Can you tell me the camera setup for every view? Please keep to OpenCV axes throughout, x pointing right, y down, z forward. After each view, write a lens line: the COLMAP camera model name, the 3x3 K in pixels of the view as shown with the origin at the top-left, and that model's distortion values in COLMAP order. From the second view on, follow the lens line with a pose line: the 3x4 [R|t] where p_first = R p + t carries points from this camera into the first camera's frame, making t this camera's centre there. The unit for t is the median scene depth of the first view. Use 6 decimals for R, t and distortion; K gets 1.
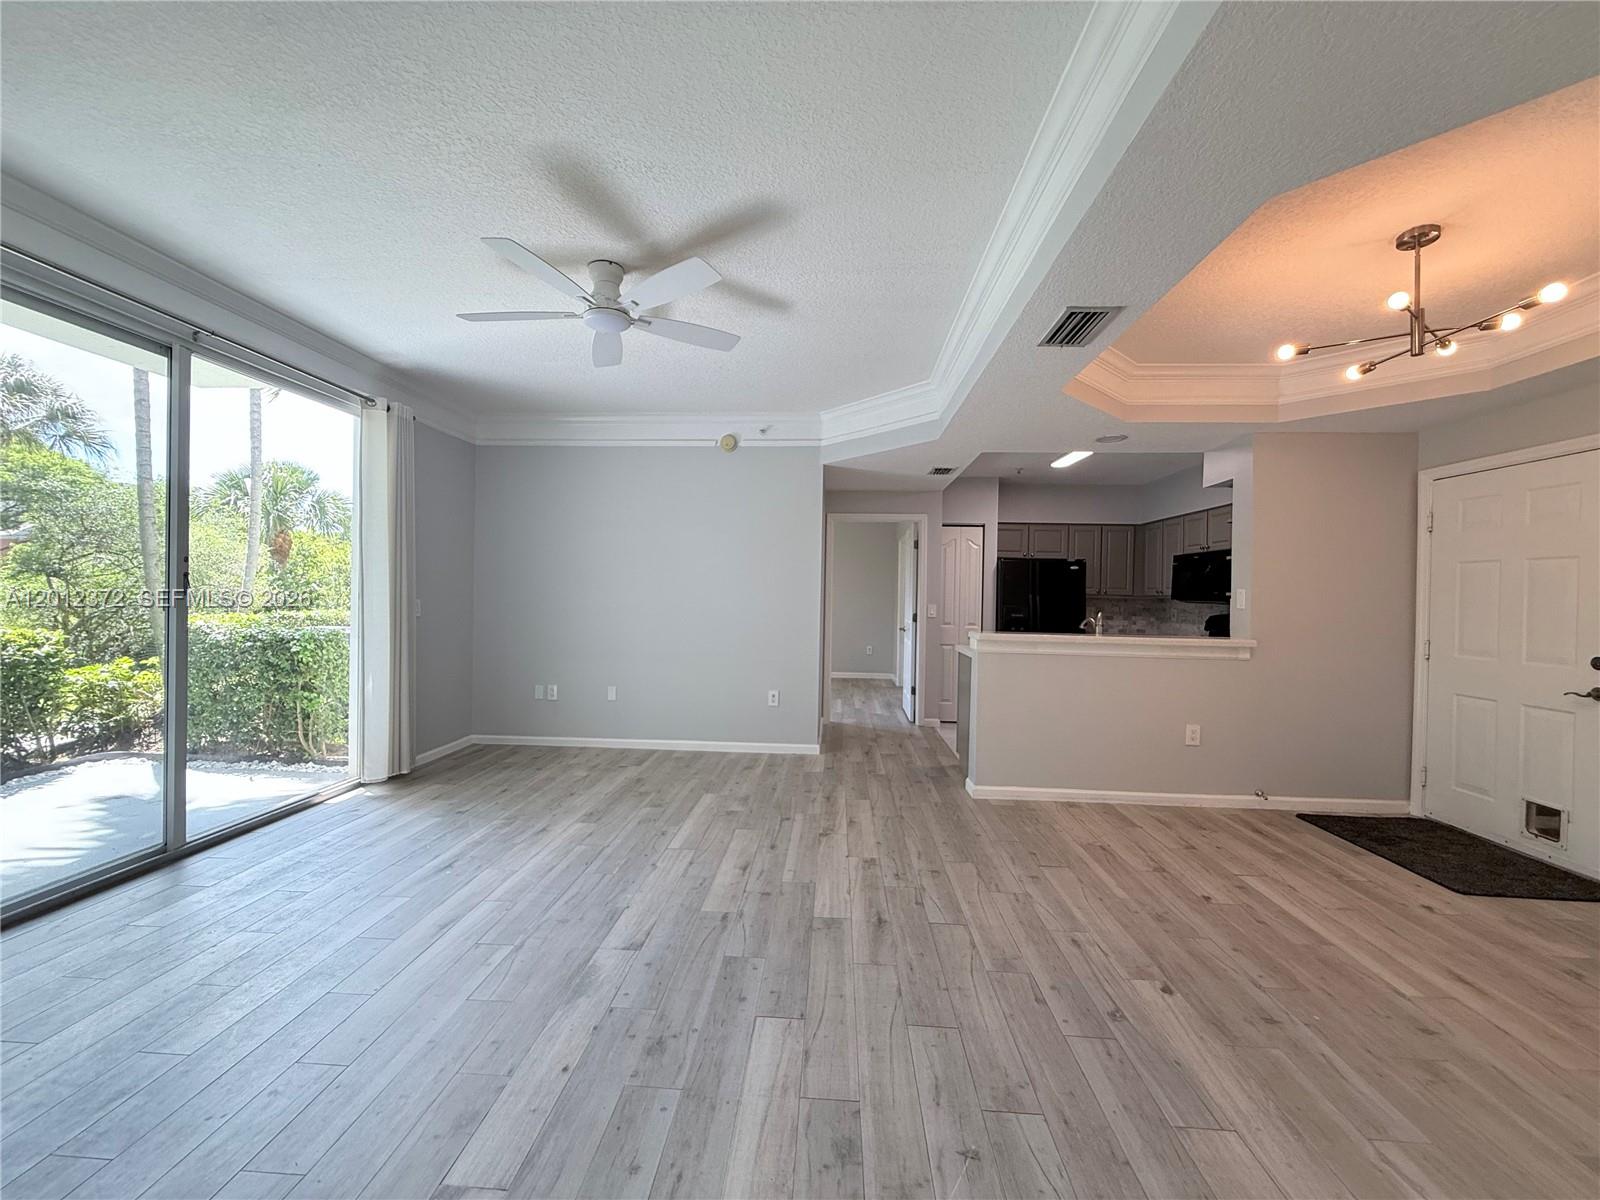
lens RADIAL K [[630.5, 0, 799.4], [0, 630.5, 604.0], [0, 0, 1]] dist [0.001587, -0.000122]
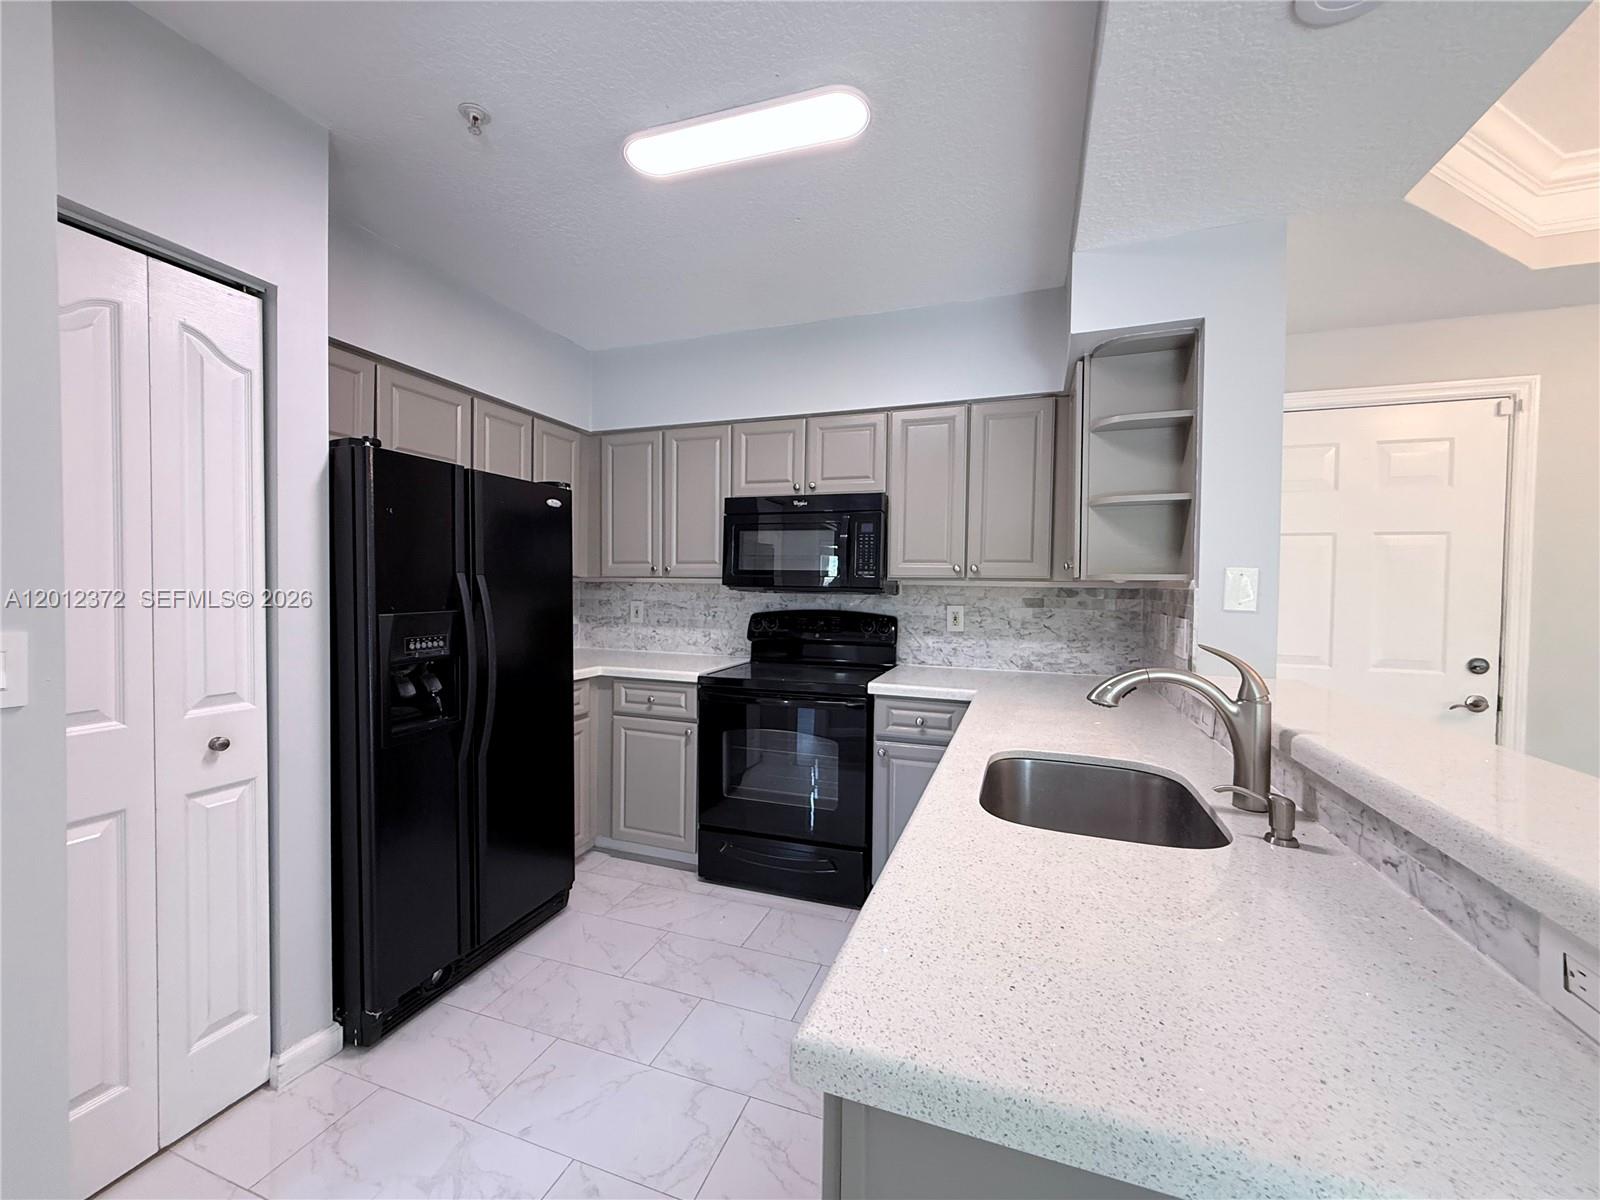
lens RADIAL K [[630.5, 0, 800.3], [0, 630.5, 600.1], [0, 0, 1]] dist [0.001587, -0.000122]
pose [[0.288979, -0.032950, 0.956768, 0.247480], [0.004440, 0.999443, 0.033079, -0.022954], [-0.957325, -0.005311, 0.288965, 1.722244]]
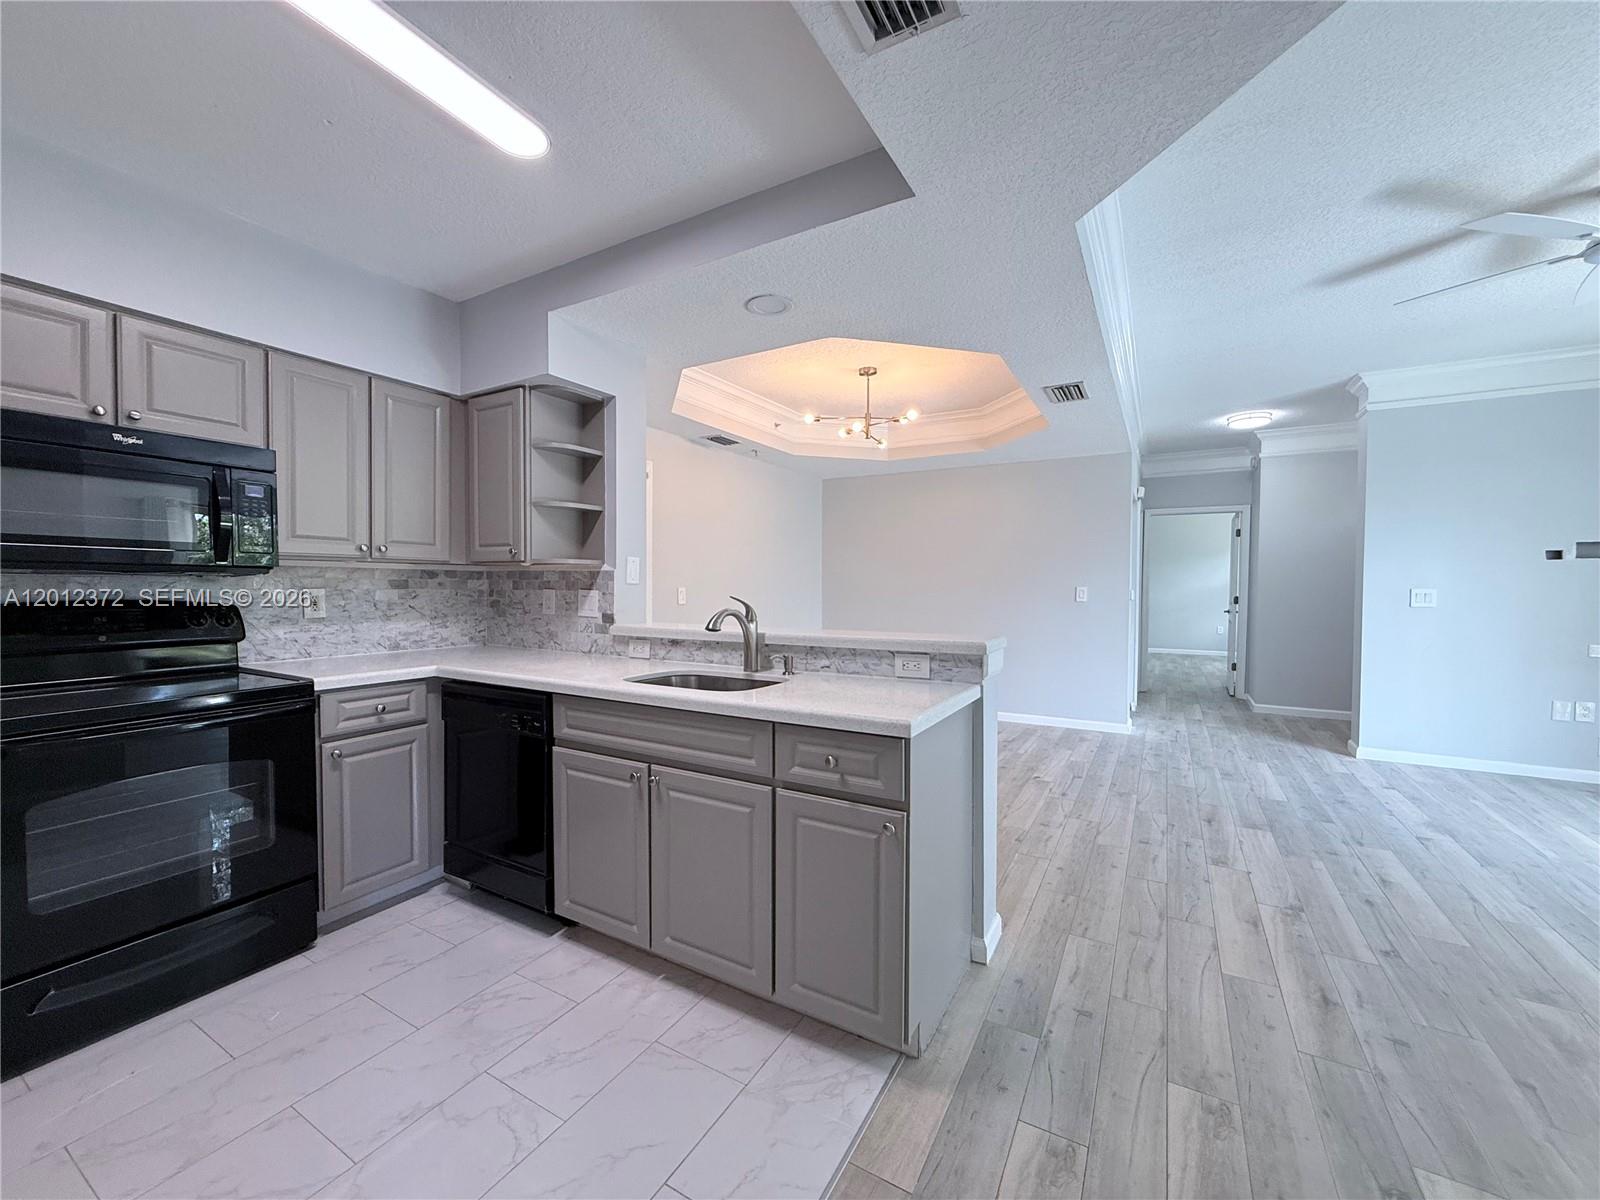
lens RADIAL K [[630.5, 0, 791.7], [0, 630.5, 605.0], [0, 0, 1]] dist [0.001587, -0.000122]
pose [[-0.888573, -0.035169, 0.457386, 0.265409], [-0.012737, 0.998564, 0.052036, -0.014227], [-0.458559, 0.040412, -0.887745, 2.145985]]
